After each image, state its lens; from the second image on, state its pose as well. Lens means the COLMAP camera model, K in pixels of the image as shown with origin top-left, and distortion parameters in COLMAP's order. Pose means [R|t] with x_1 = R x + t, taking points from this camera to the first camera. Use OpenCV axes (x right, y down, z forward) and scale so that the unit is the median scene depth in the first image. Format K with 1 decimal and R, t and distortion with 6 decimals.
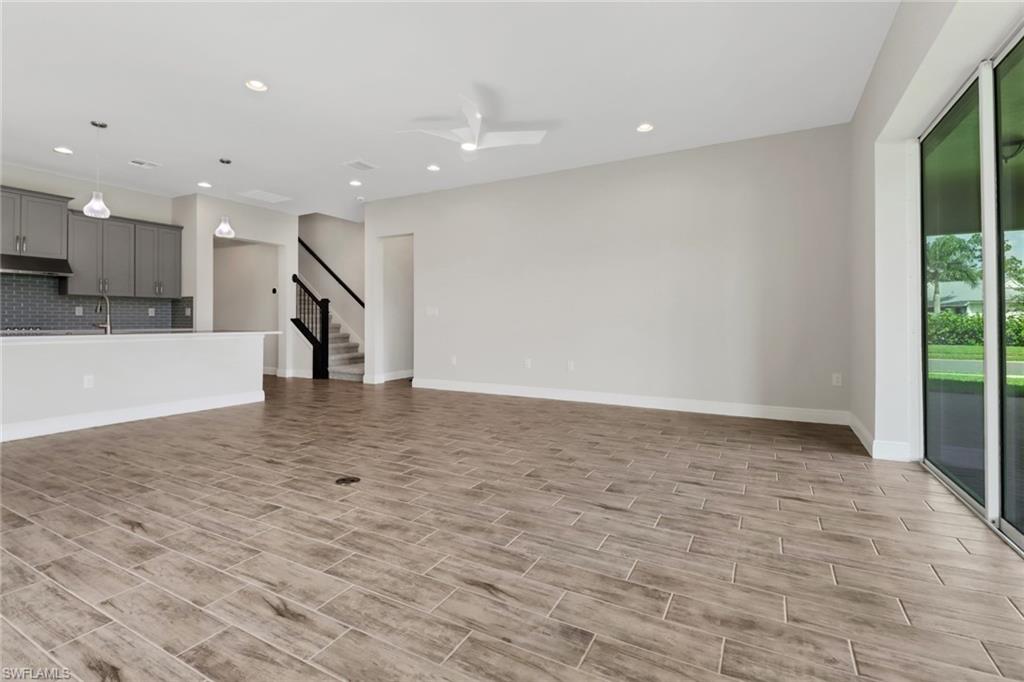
lens RADIAL K [[472.0, 0, 517.1], [0, 472.0, 319.6], [0, 0, 1]] dist [0.010211, -0.009168]
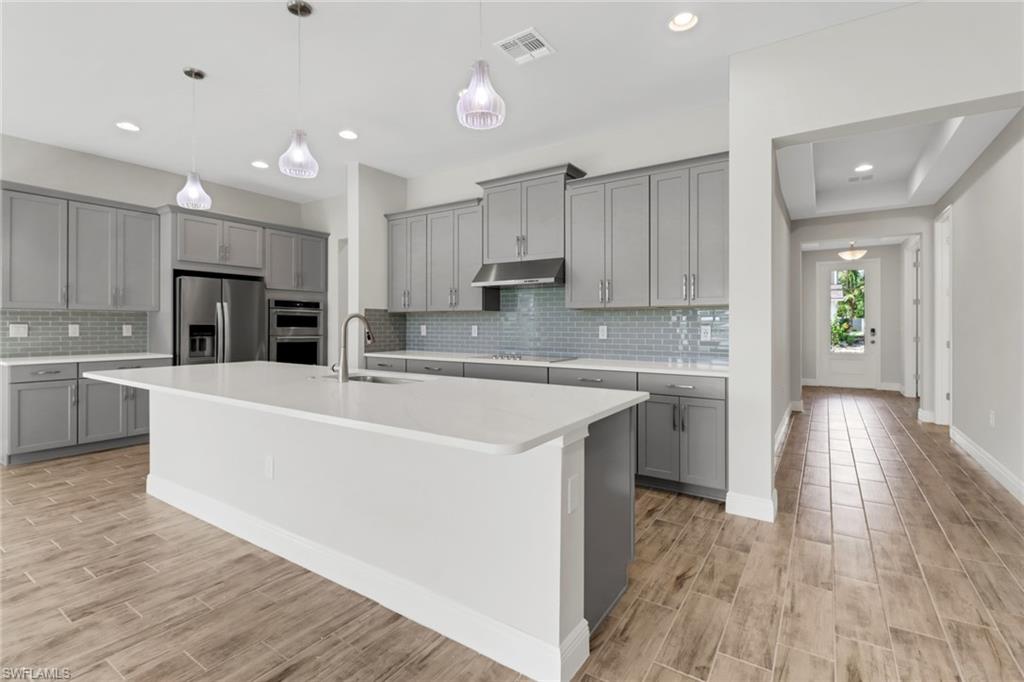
lens RADIAL K [[472.0, 0, 505.1], [0, 472.0, 322.9], [0, 0, 1]] dist [0.010211, -0.009168]
pose [[-0.108193, -0.005408, -0.994115, -0.284074], [0.000149, 0.999985, -0.005456, -0.030742], [0.994130, -0.000738, -0.108191, 1.047480]]
